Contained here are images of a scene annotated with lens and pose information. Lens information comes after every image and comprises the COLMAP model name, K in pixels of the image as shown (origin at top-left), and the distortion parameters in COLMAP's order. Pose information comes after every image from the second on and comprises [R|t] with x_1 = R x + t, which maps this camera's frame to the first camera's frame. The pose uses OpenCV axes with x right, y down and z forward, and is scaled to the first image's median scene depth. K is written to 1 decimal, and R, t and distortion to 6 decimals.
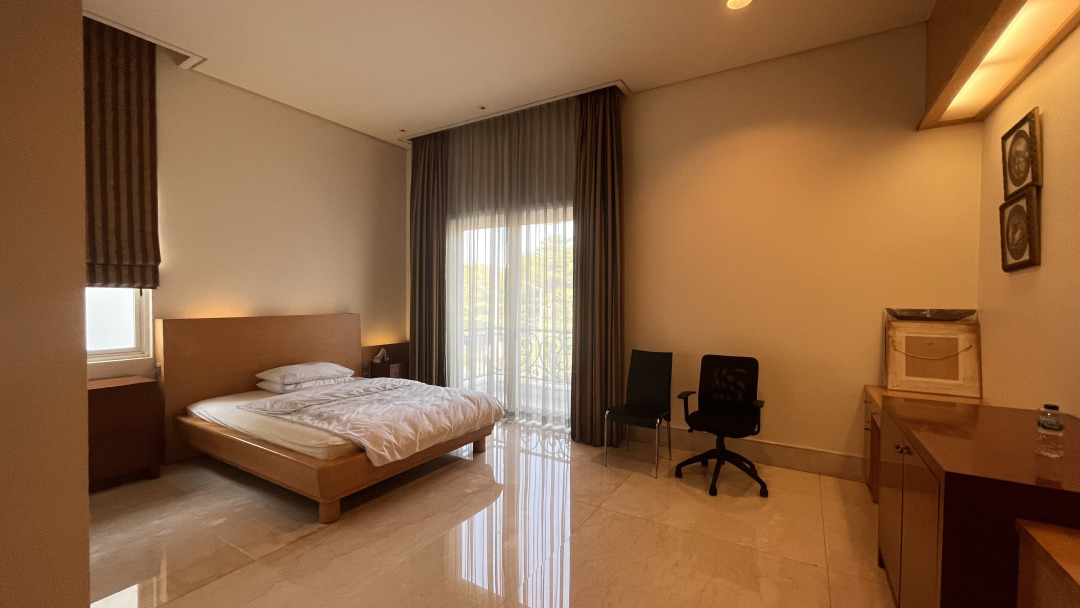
lens RADIAL K [[438.3, 0, 540.0], [0, 438.3, 307.8], [0, 0, 1]] dist [0.000615, -0.000397]
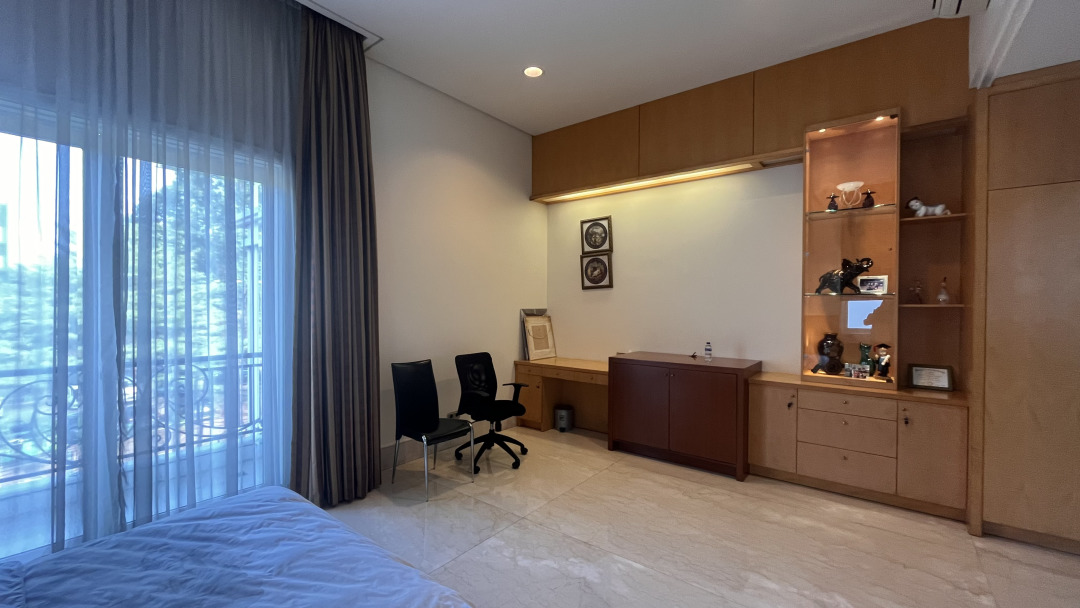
lens RADIAL K [[437.2, 0, 541.2], [0, 437.2, 308.4], [0, 0, 1]] dist [-0.001305, -0.000314]
pose [[0.121052, -0.023437, 0.992369, -0.716953], [0.018205, 0.999606, 0.021387, -0.031907], [-0.992479, 0.015477, 0.121431, 0.725338]]
